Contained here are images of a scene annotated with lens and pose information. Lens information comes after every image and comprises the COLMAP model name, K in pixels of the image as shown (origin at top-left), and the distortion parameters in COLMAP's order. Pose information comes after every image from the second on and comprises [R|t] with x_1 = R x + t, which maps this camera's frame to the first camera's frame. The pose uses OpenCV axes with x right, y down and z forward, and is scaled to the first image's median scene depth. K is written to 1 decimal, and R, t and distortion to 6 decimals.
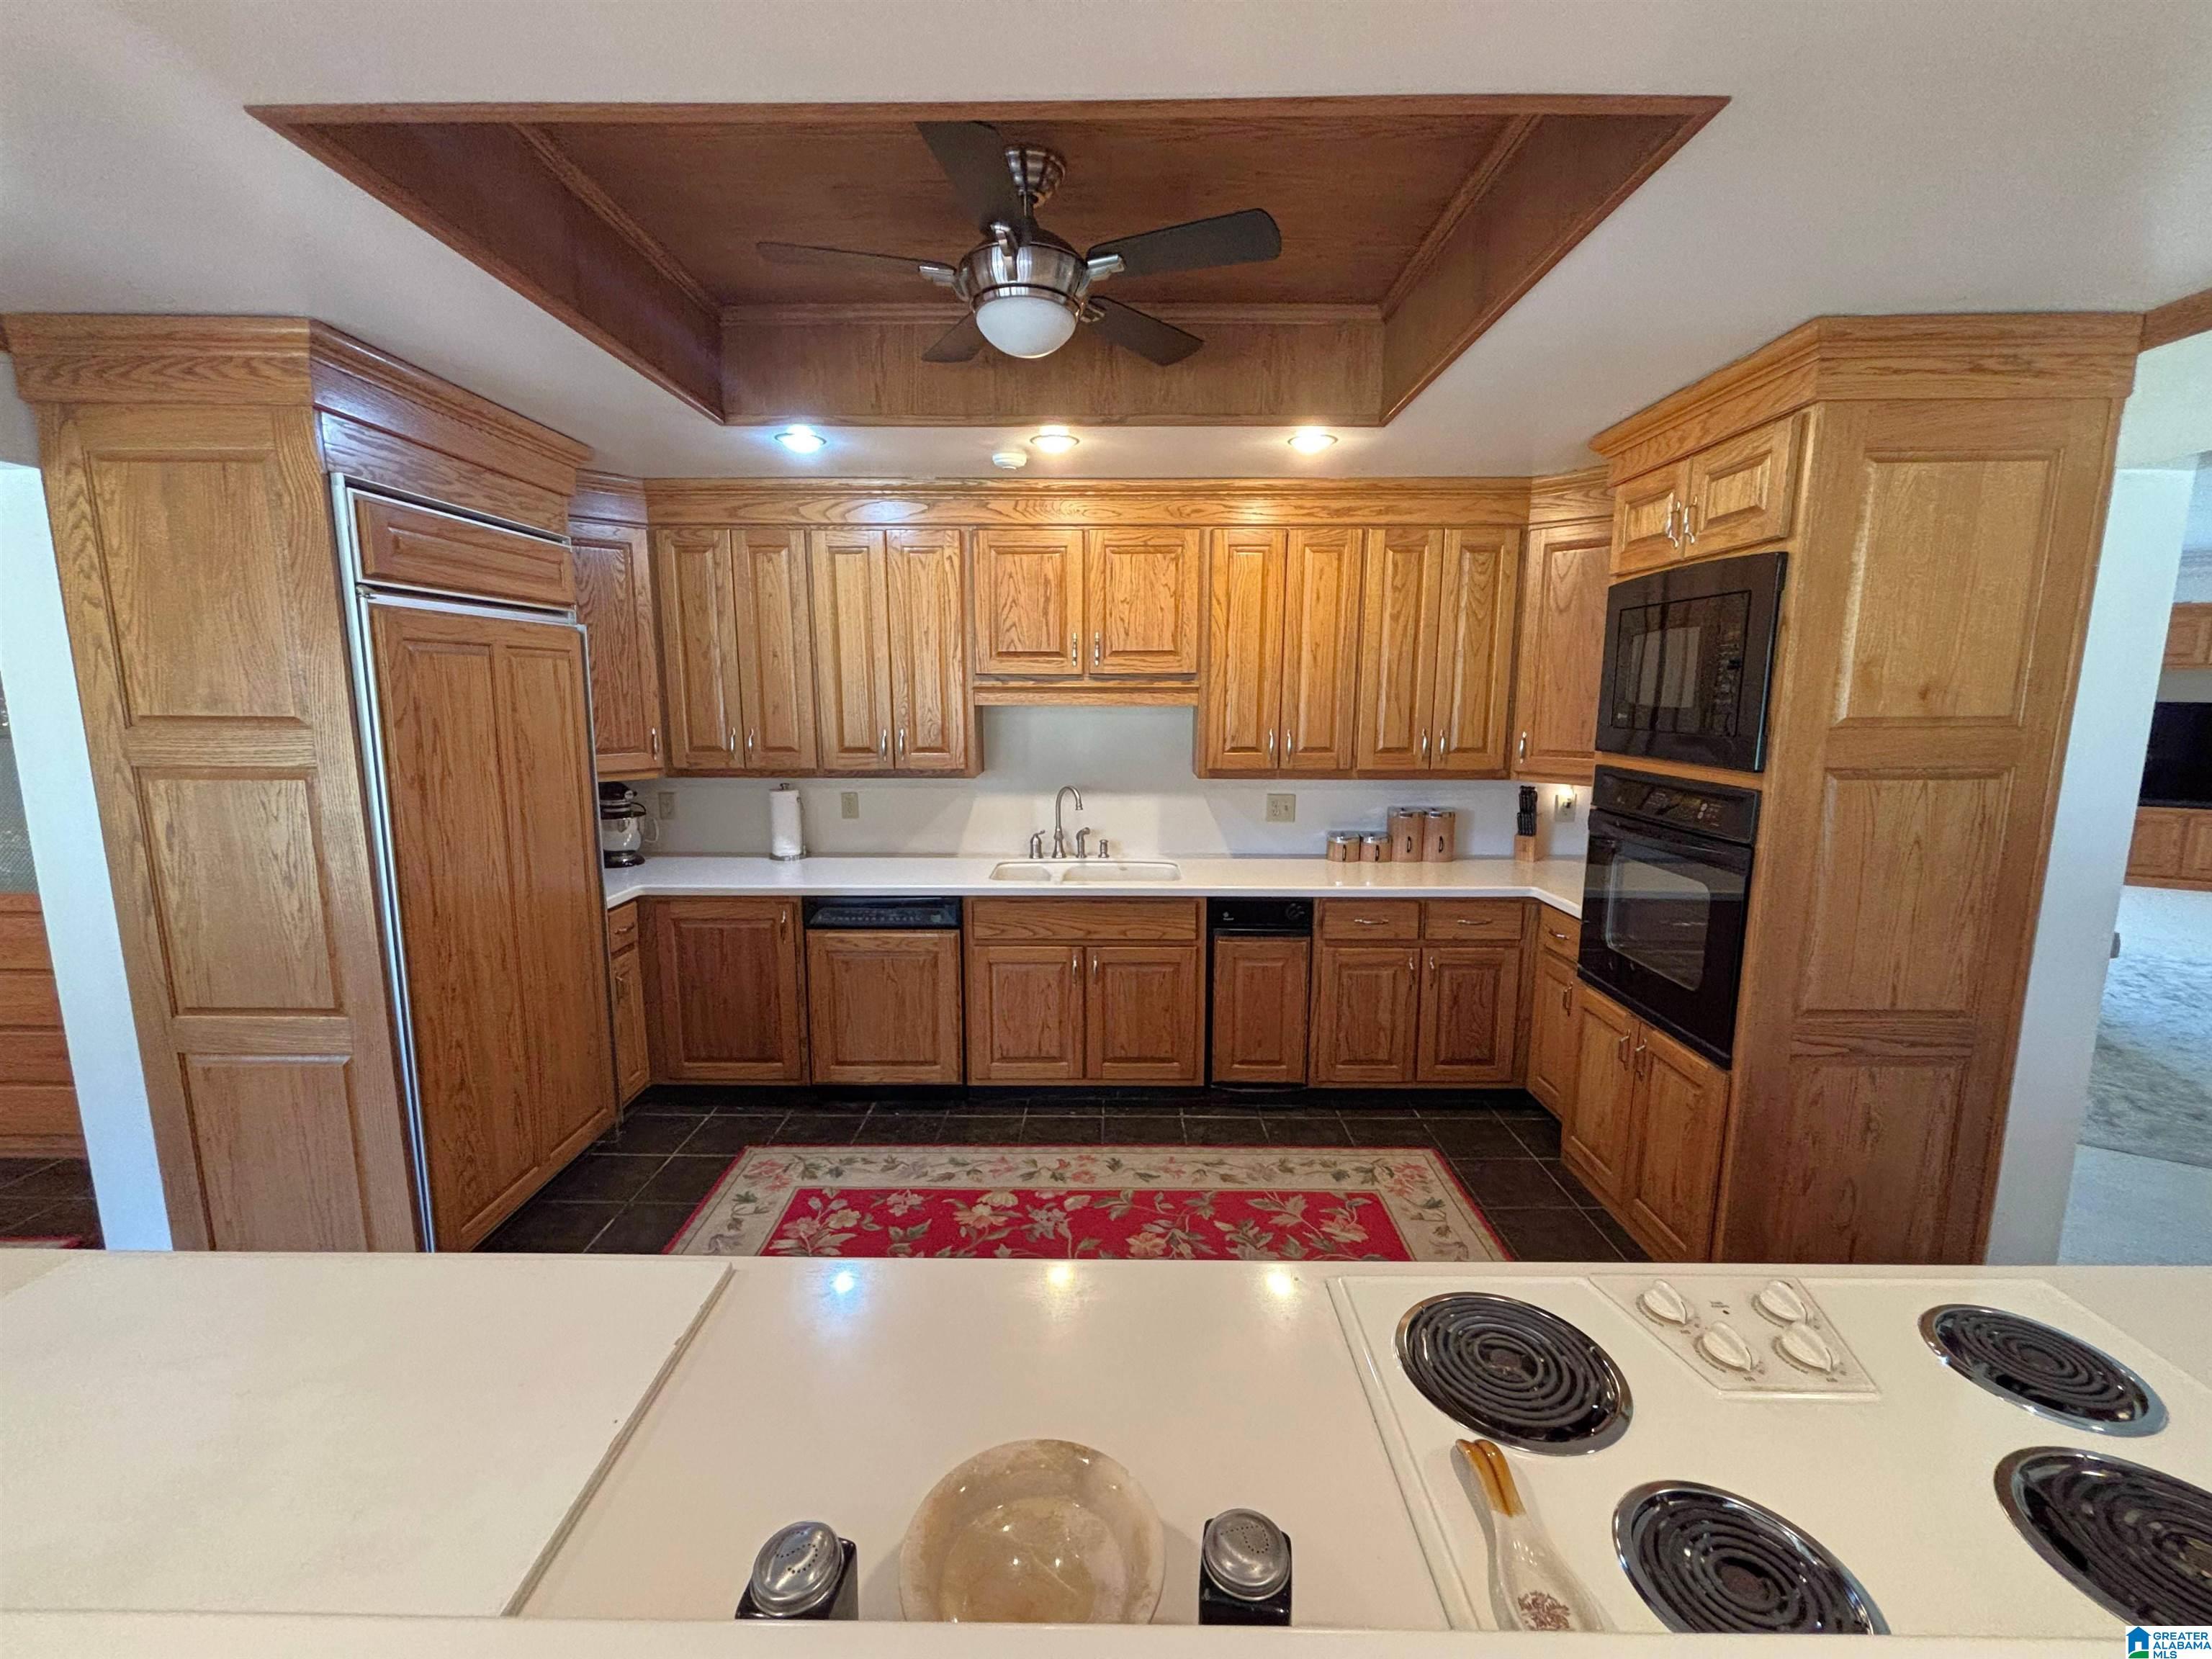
lens RADIAL K [[905.1, 0, 1098.4], [0, 905.1, 838.5], [0, 0, 1]] dist [-0.004356, -0.000119]
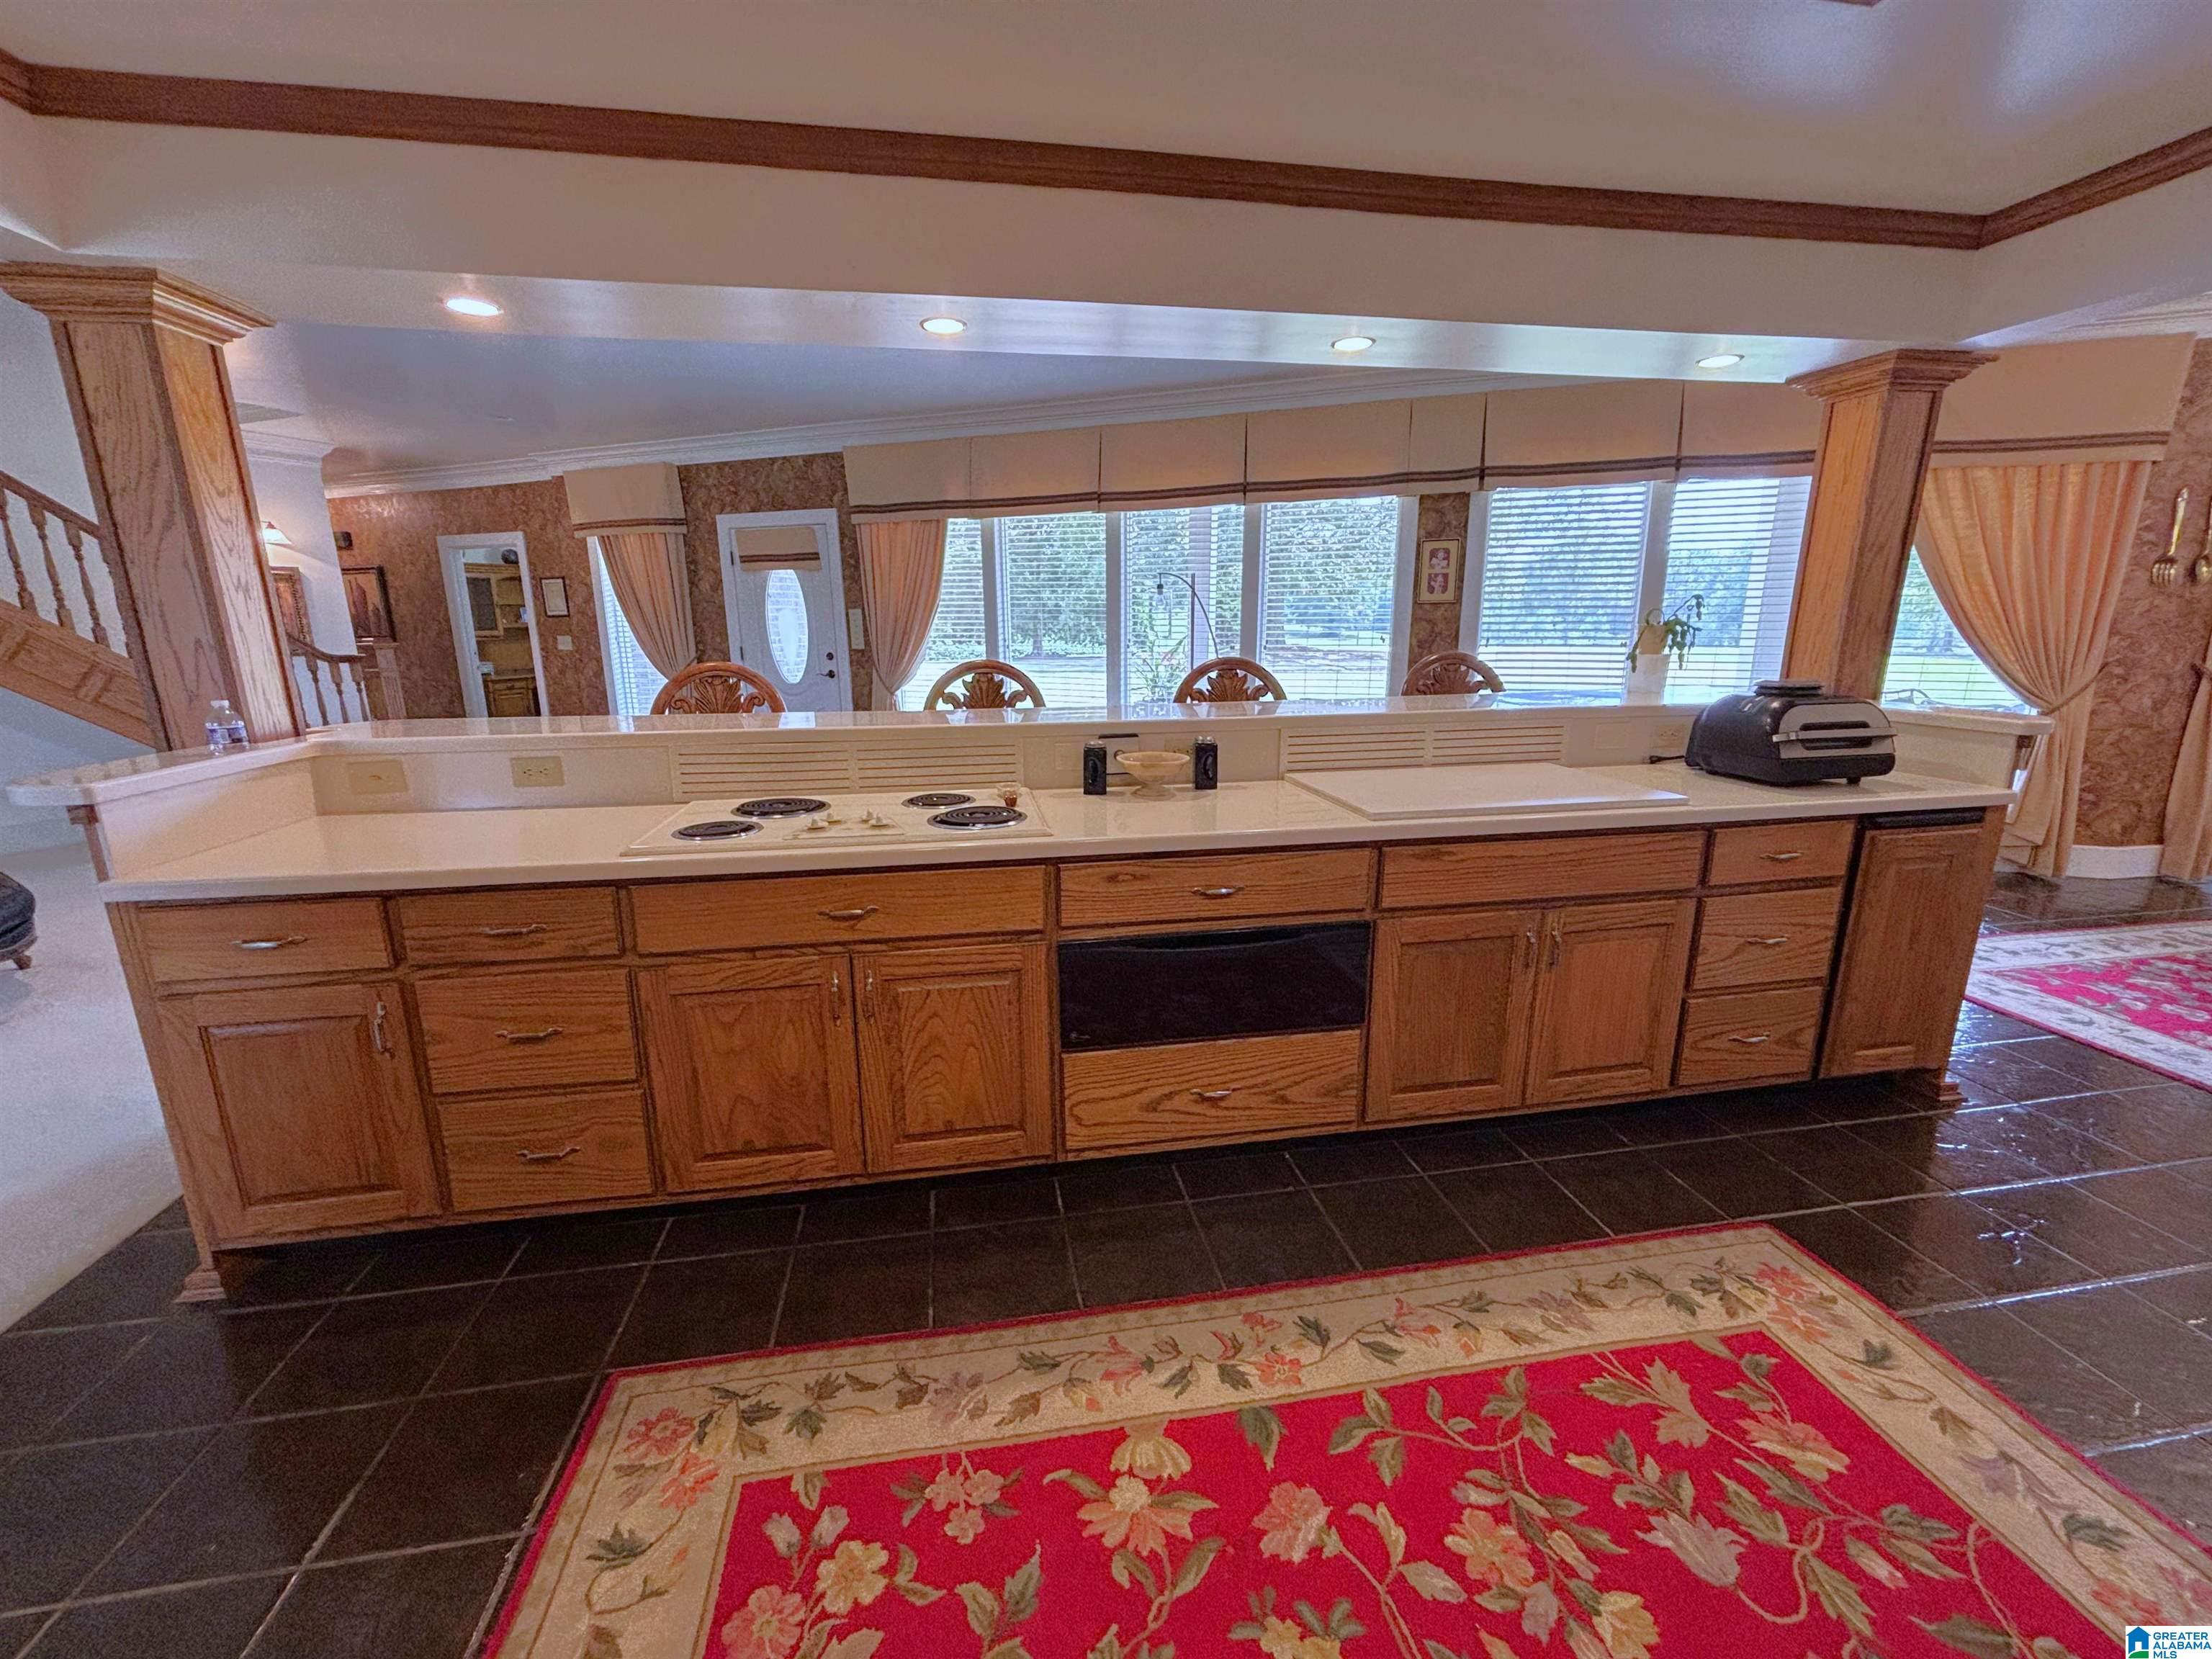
lens RADIAL K [[905.1, 0, 1102.2], [0, 905.1, 819.9], [0, 0, 1]] dist [-0.004356, -0.000119]
pose [[0.984572, -0.044908, 0.169118, -0.176565], [0.033737, 0.997090, 0.068361, 0.000612], [-0.171696, -0.061601, 0.983222, 0.441256]]
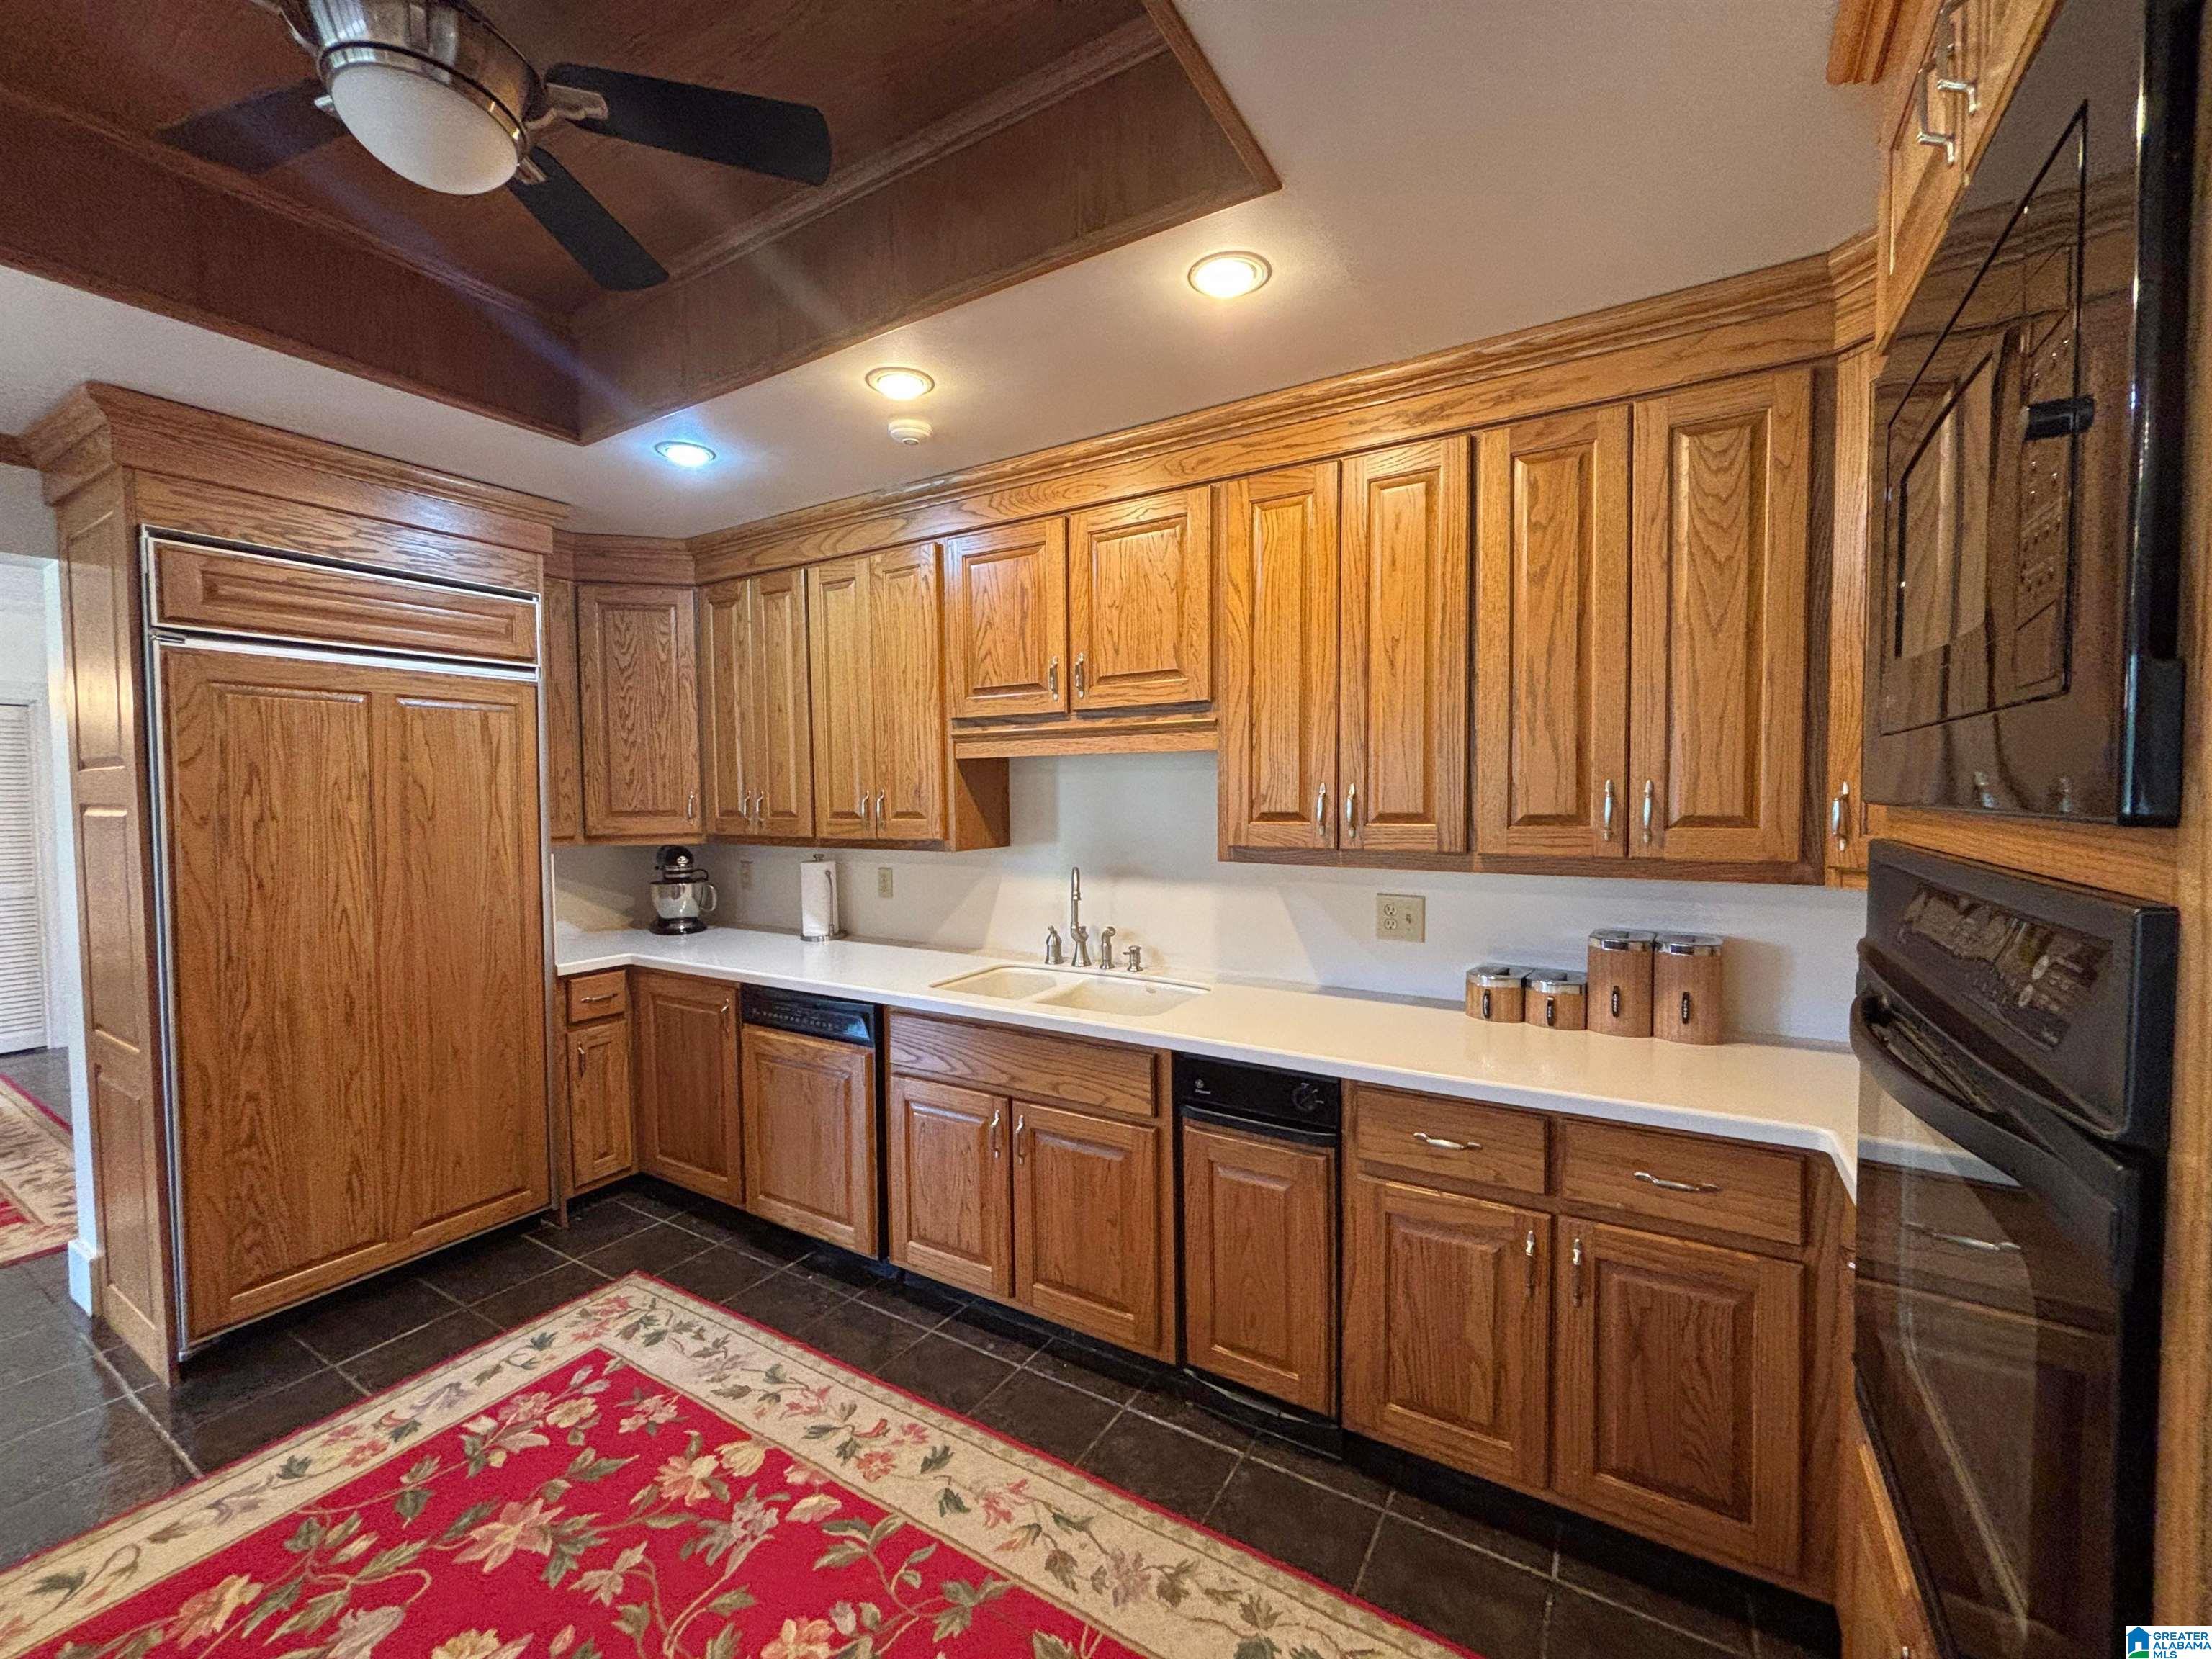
lens RADIAL K [[905.1, 0, 1103.7], [0, 905.1, 832.2], [0, 0, 1]] dist [-0.004356, -0.000119]
pose [[0.856196, 0.014850, -0.516437, 0.396470], [-0.075867, 0.992365, -0.097245, -0.019354], [0.511050, 0.122441, 0.850785, 0.427216]]
